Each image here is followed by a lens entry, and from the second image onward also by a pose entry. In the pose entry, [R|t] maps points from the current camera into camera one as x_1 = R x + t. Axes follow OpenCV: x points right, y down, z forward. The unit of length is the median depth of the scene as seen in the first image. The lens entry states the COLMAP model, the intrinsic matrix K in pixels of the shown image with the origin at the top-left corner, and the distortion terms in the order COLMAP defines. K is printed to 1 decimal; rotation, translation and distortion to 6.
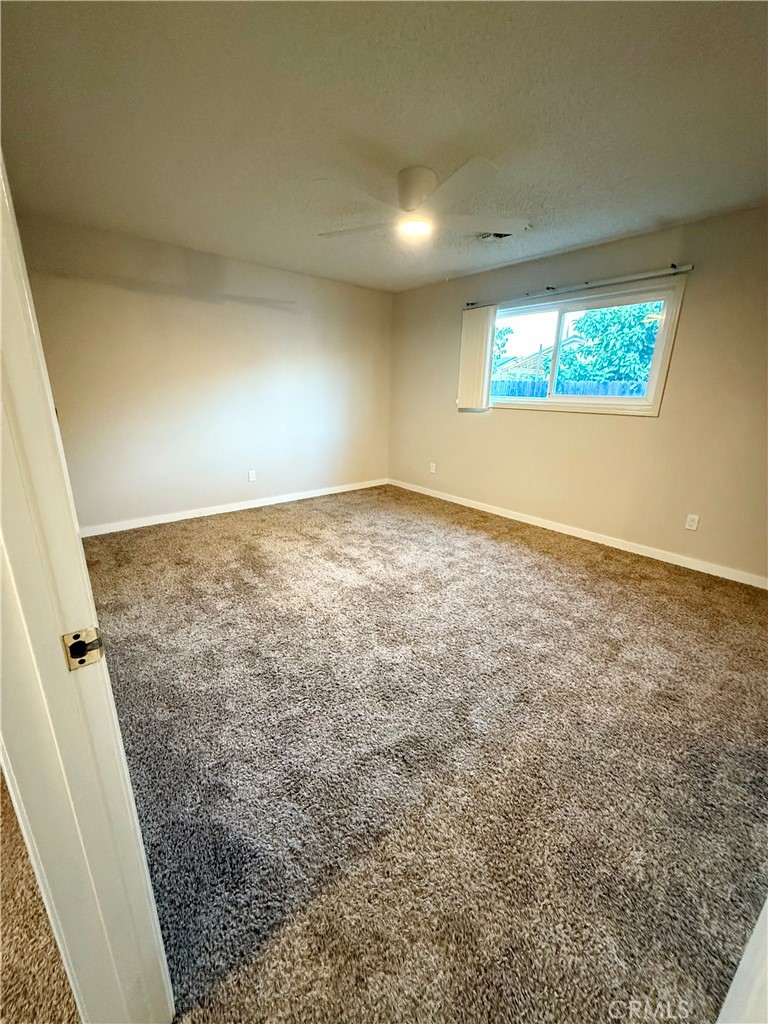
lens RADIAL K [[405.0, 0, 384.0], [0, 405.0, 512.0], [0, 0, 1]] dist [0.000338, 0.000790]
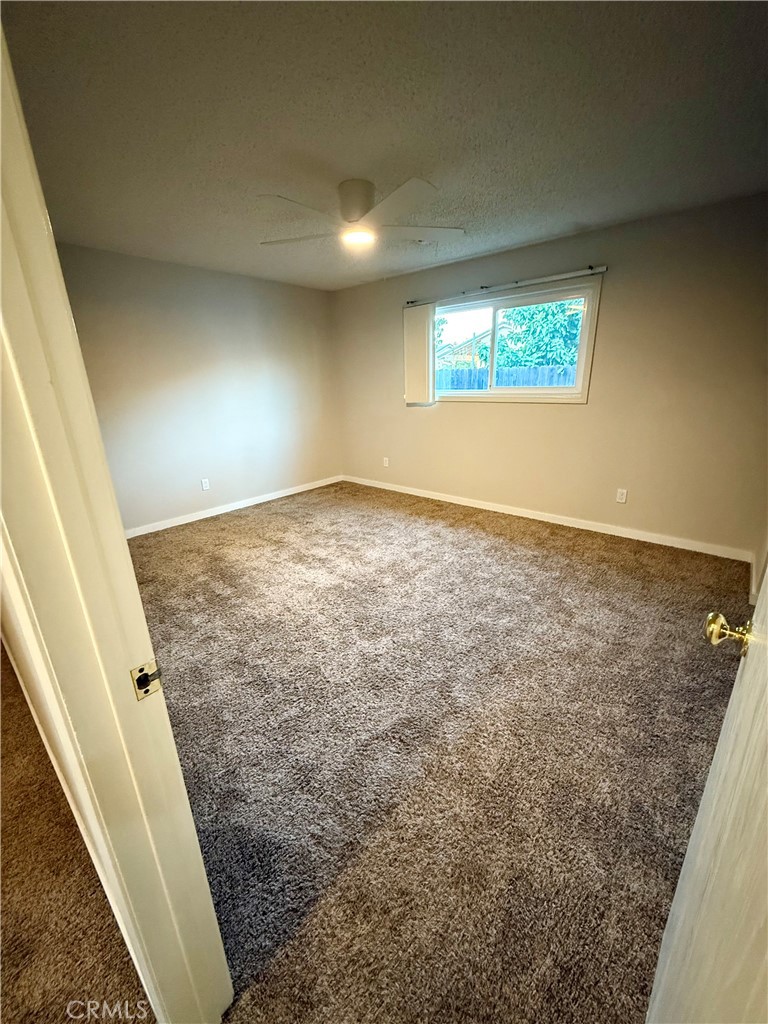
lens RADIAL K [[405.0, 0, 384.0], [0, 405.0, 512.0], [0, 0, 1]] dist [0.000338, 0.000790]
pose [[0.988268, -0.089275, 0.123920, -0.071564], [0.086347, 0.995848, 0.028812, -0.037819], [-0.125978, -0.017774, 0.991874, -0.069448]]
